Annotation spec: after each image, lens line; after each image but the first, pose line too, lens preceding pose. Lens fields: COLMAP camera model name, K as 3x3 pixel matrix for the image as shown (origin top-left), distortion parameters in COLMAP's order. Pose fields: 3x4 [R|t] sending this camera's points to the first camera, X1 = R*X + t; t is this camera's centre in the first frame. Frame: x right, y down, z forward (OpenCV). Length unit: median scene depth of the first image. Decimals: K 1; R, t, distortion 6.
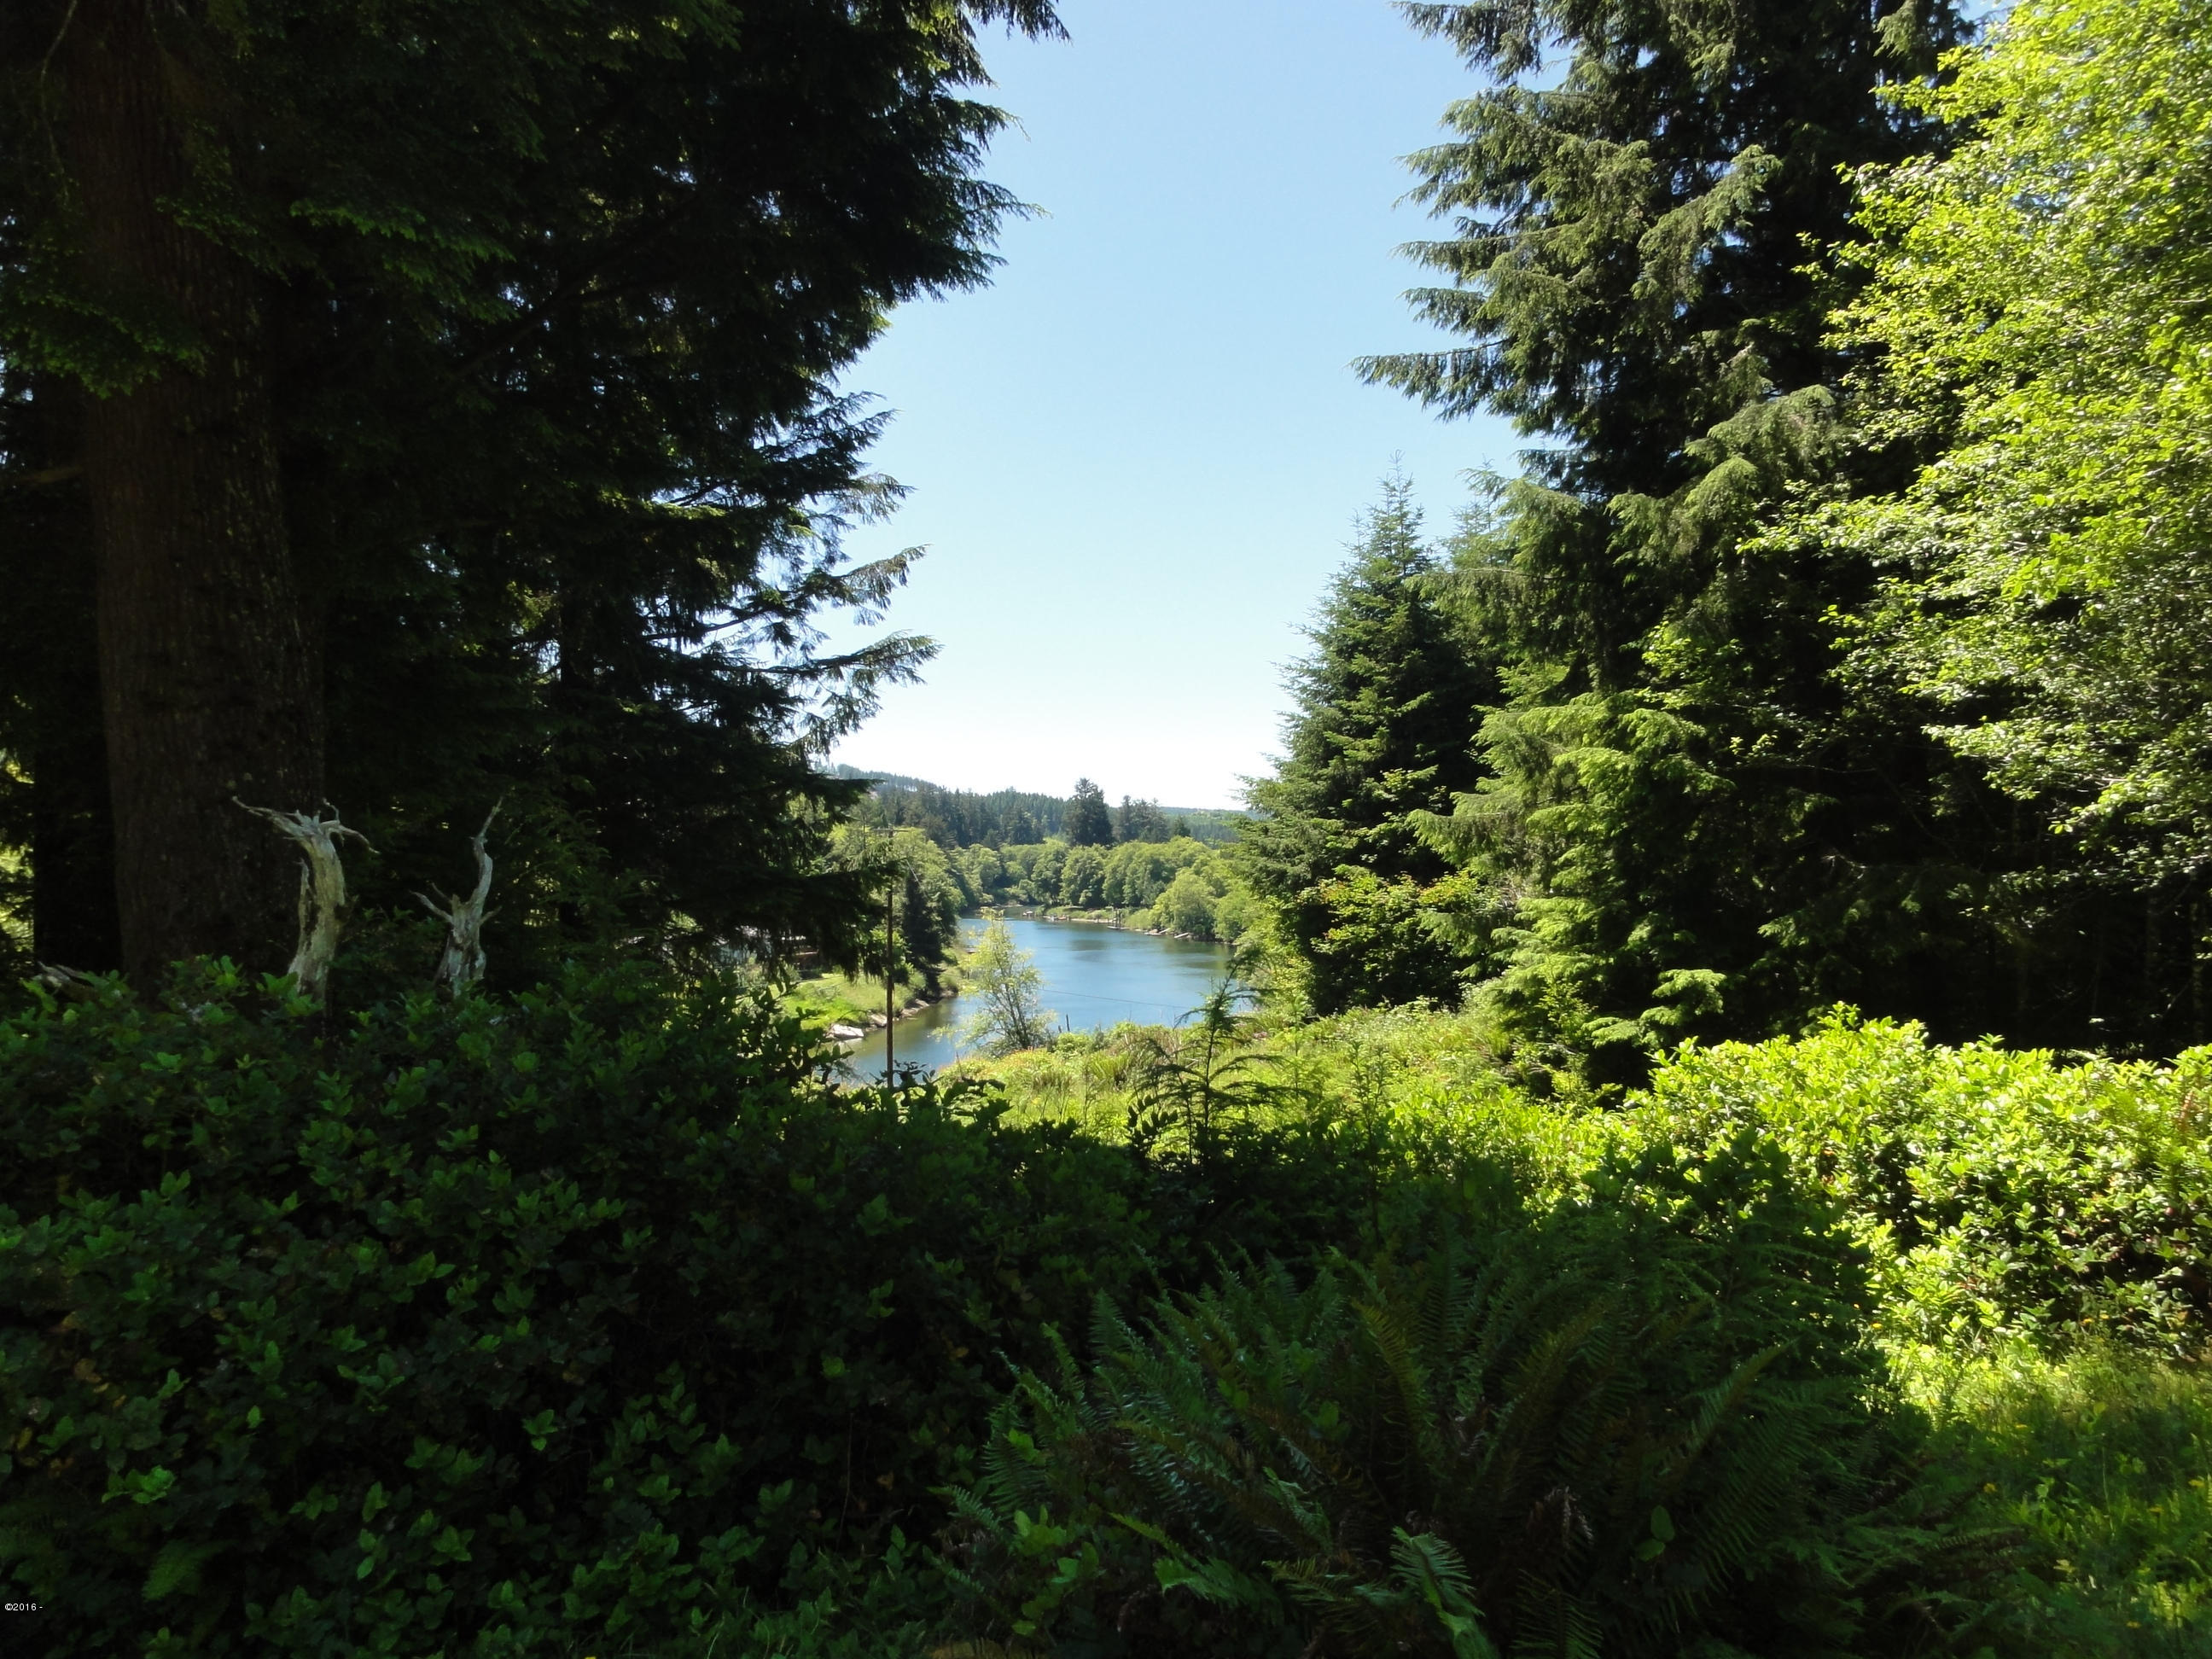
lens RADIAL K [[1568.6, 0, 1106.0], [0, 1568.6, 829.5], [0, 0, 1]] dist [0.001984, 0.001020]
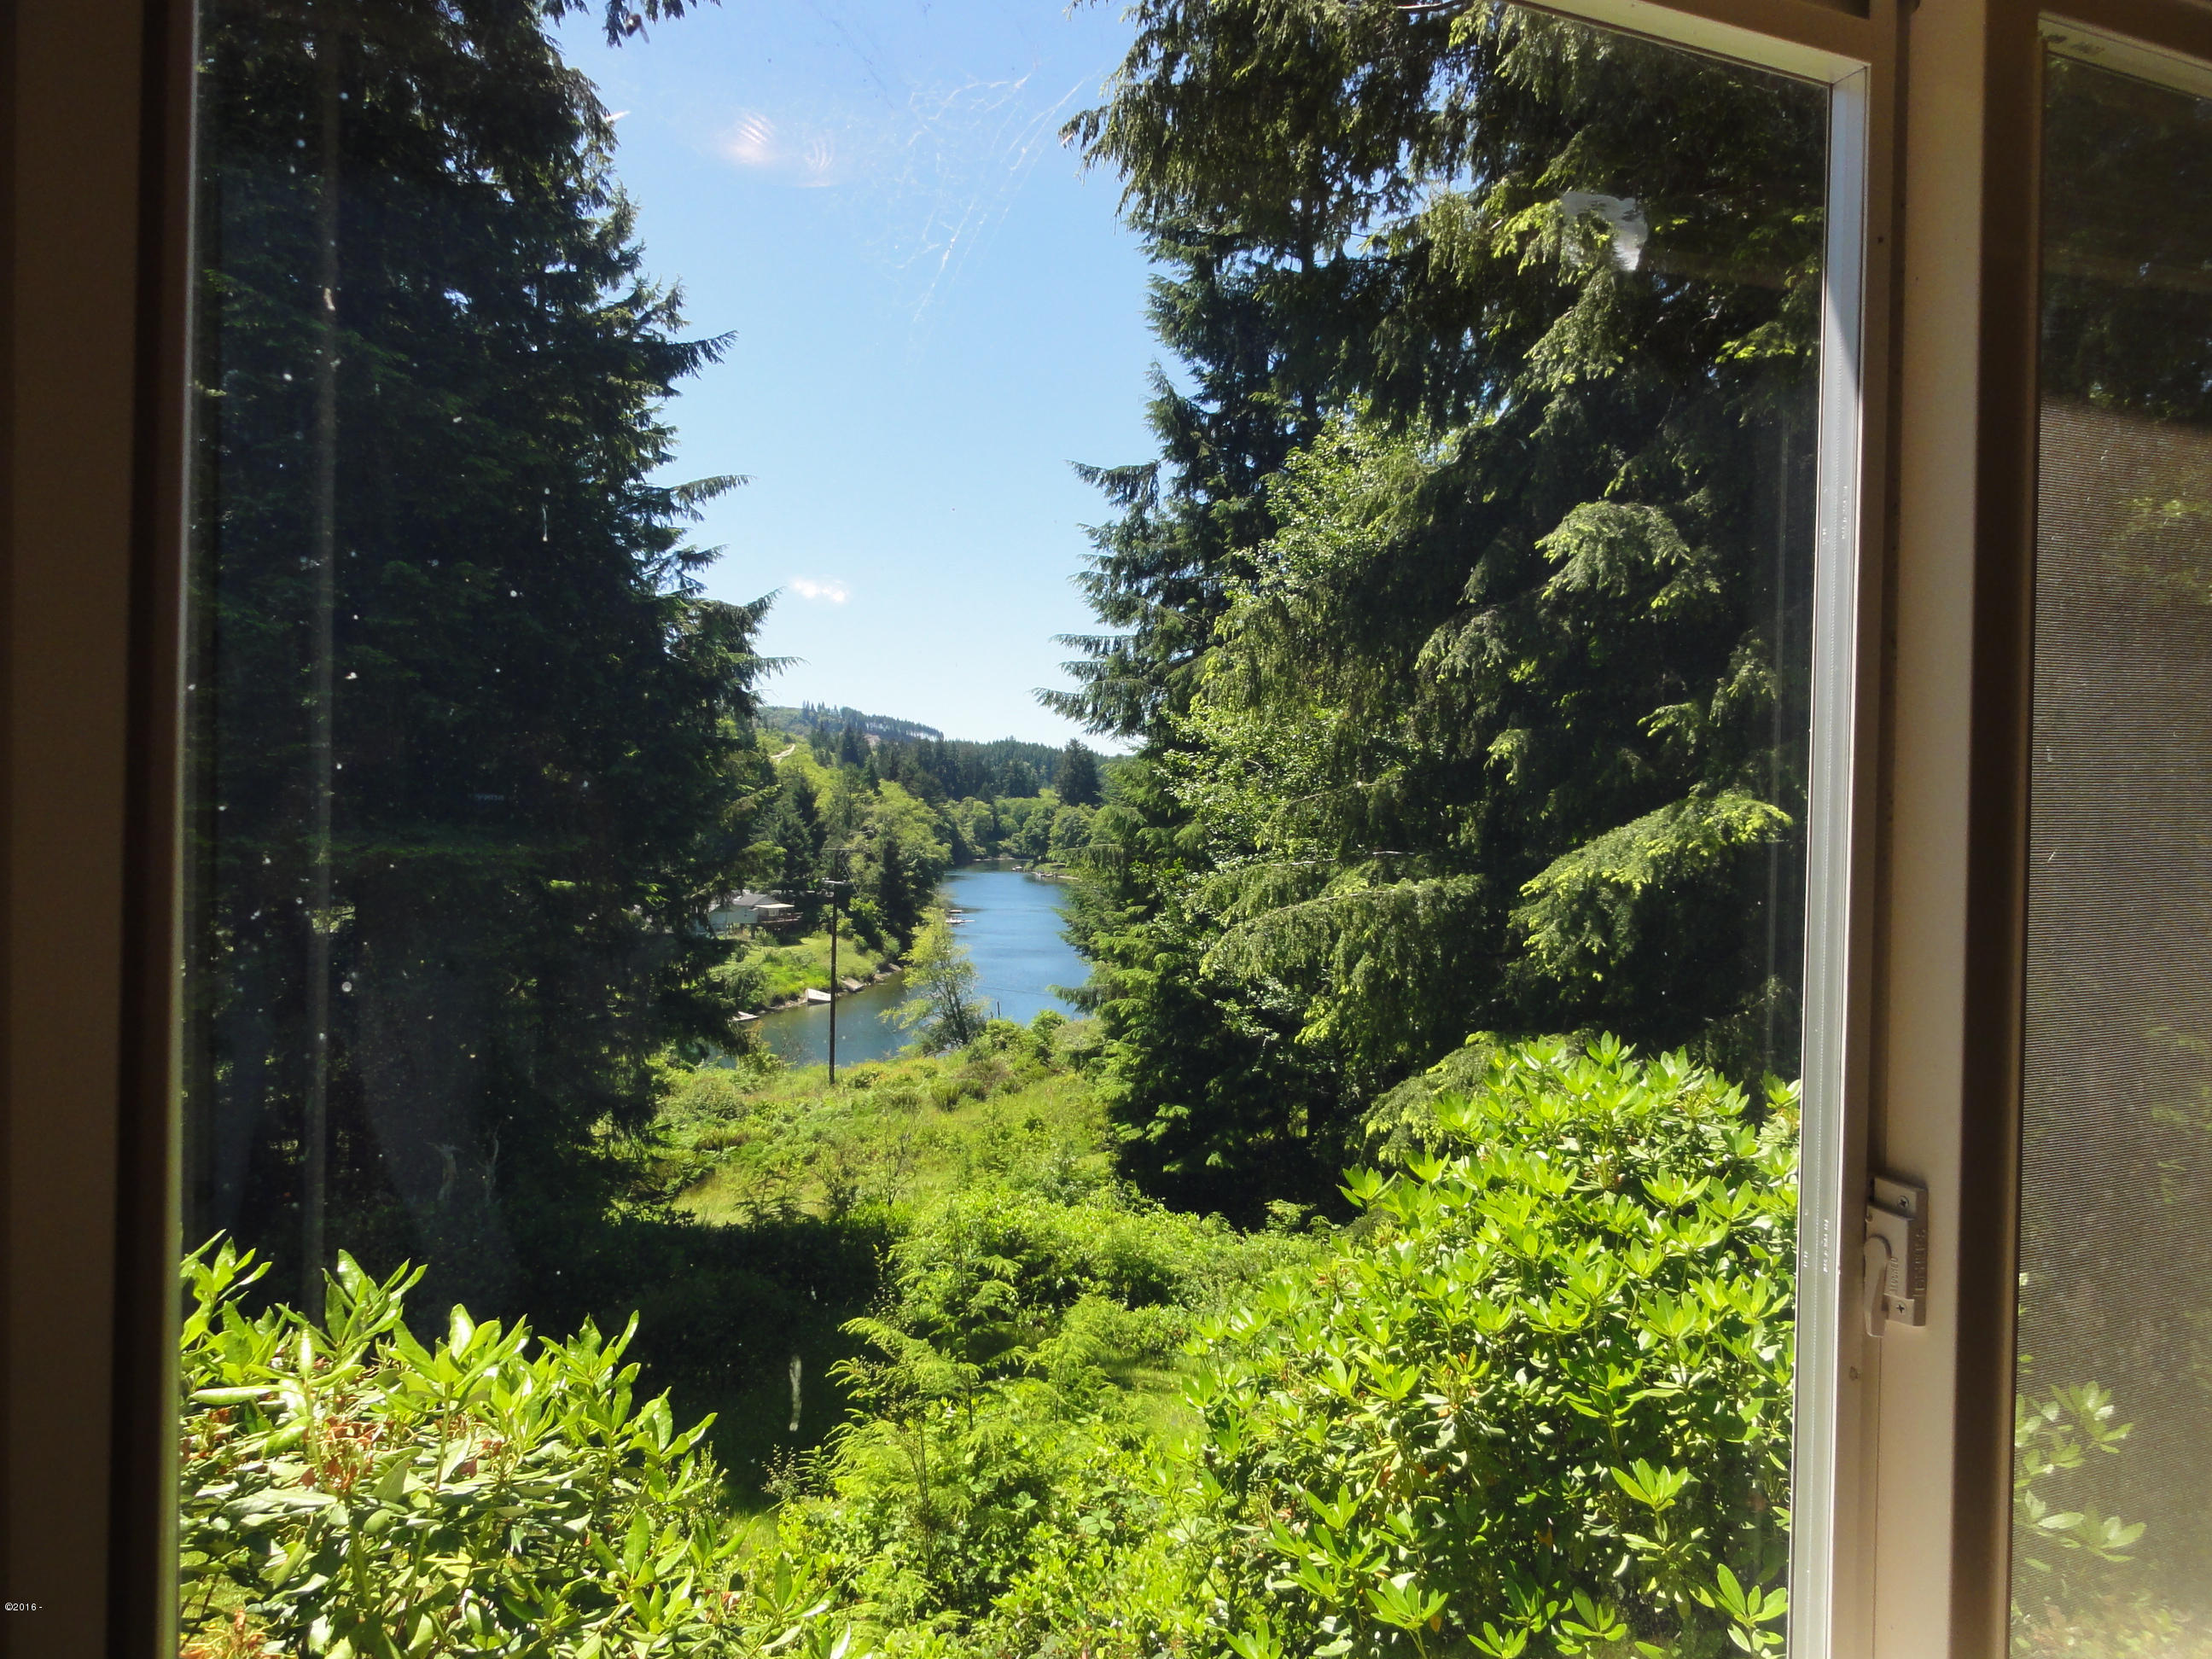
lens RADIAL K [[1568.6, 0, 1106.0], [0, 1568.6, 829.5], [0, 0, 1]] dist [0.001984, 0.001020]
pose [[0.999647, 0.026486, -0.001879, 0.111677], [-0.026405, 0.999050, 0.034679, -0.103417], [0.002796, -0.034617, 0.999397, -0.272353]]
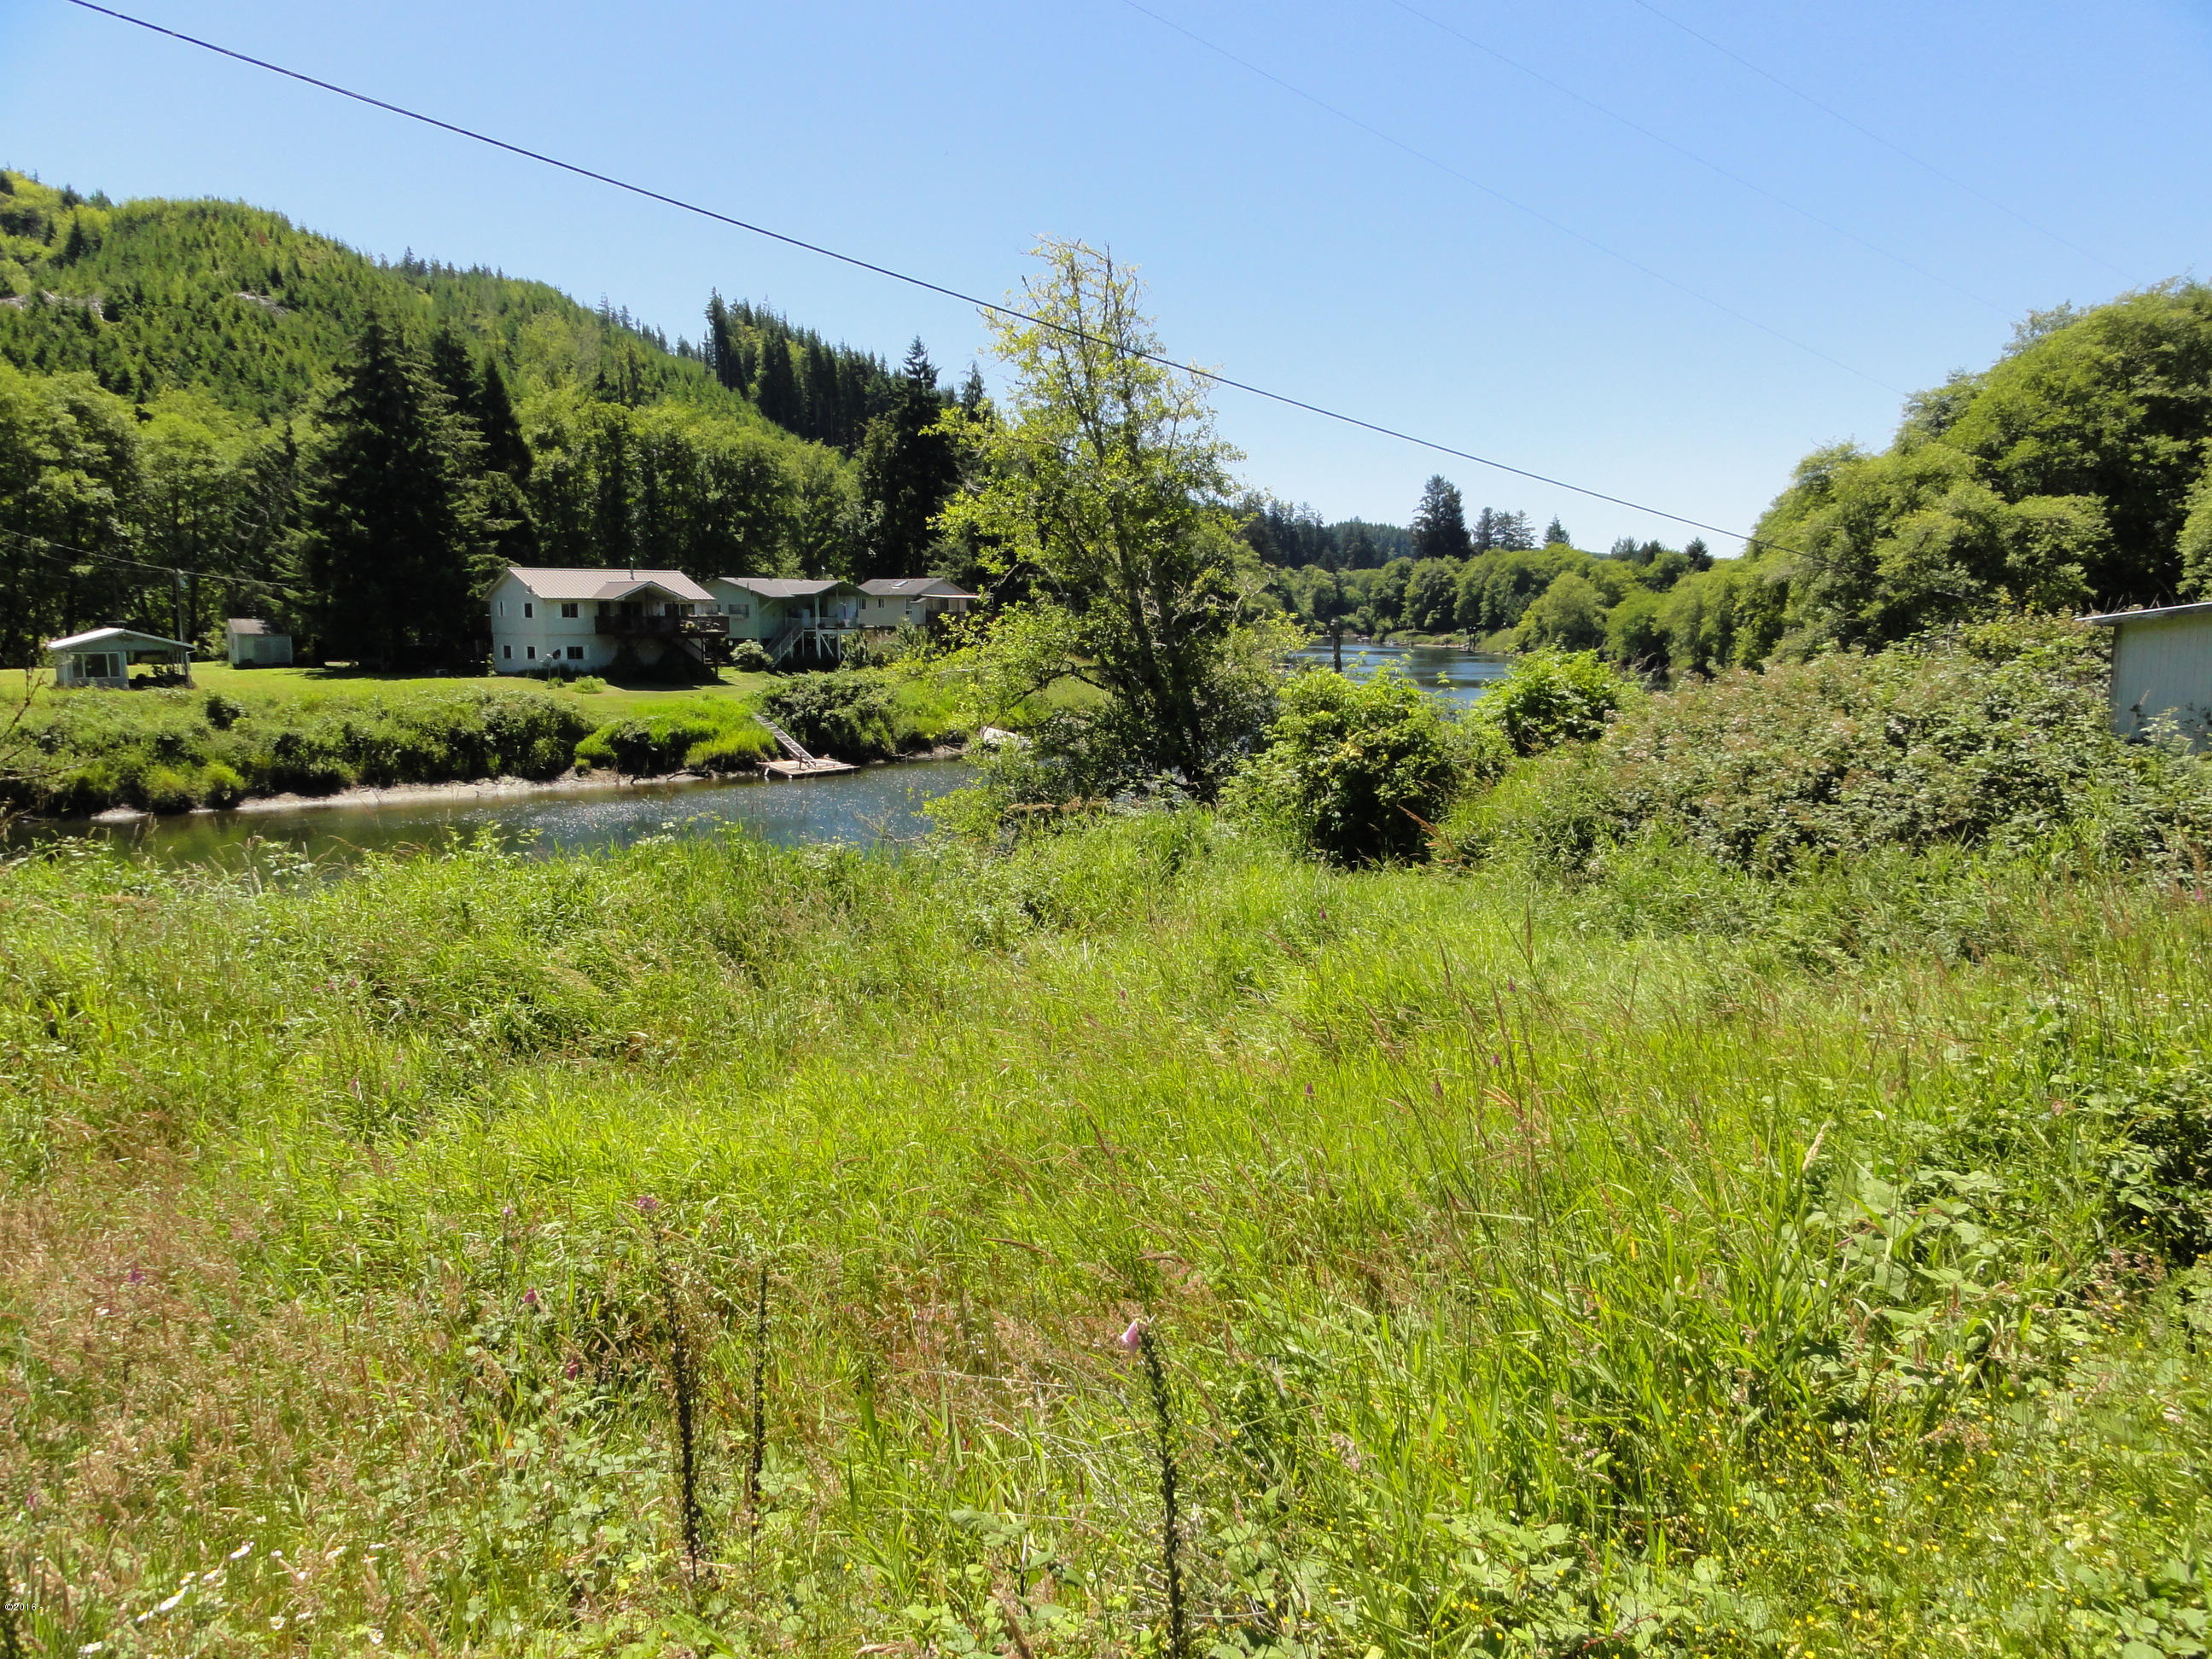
lens RADIAL K [[1529.5, 0, 1106.0], [0, 1529.5, 829.5], [0, 0, 1]] dist [0.009192, 0.002693]
pose [[0.975280, 0.049514, -0.215355, -0.015366], [-0.013983, 0.986448, 0.163474, 0.241377], [0.220531, -0.156422, 0.962756, 1.624365]]
